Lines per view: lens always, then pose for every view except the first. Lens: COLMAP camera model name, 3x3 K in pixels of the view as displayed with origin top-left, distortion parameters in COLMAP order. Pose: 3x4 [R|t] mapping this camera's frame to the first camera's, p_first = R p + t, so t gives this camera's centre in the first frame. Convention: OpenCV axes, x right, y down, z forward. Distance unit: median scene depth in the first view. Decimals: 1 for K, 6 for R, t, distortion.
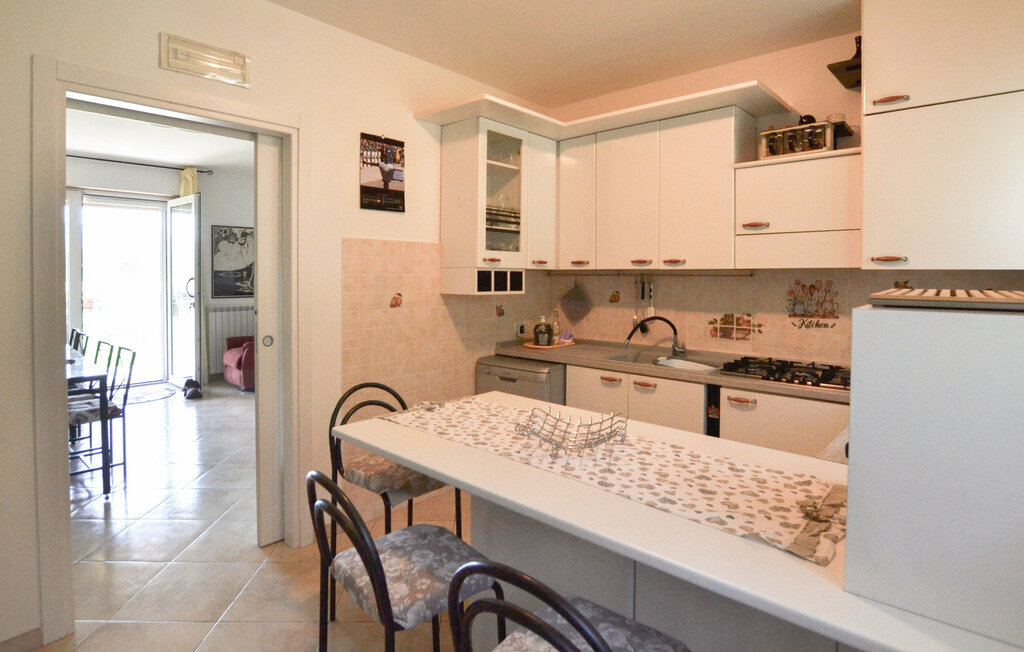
lens RADIAL K [[543.9, 0, 508.9], [0, 543.9, 289.9], [0, 0, 1]] dist [-0.034744, 0.000578]
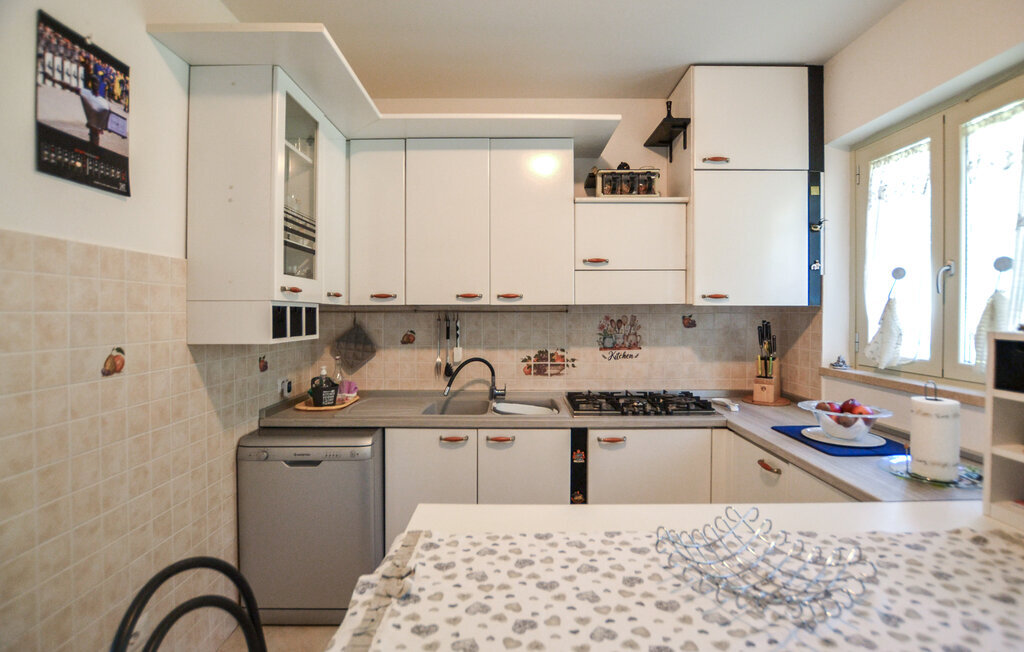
lens RADIAL K [[475.3, 0, 510.8], [0, 475.3, 317.5], [0, 0, 1]] dist [-0.027255, 0.001850]
pose [[0.733547, -0.012521, 0.679524, -0.230627], [0.022348, 0.999734, -0.005704, -0.012162], [-0.679271, 0.019370, 0.733632, 0.407362]]
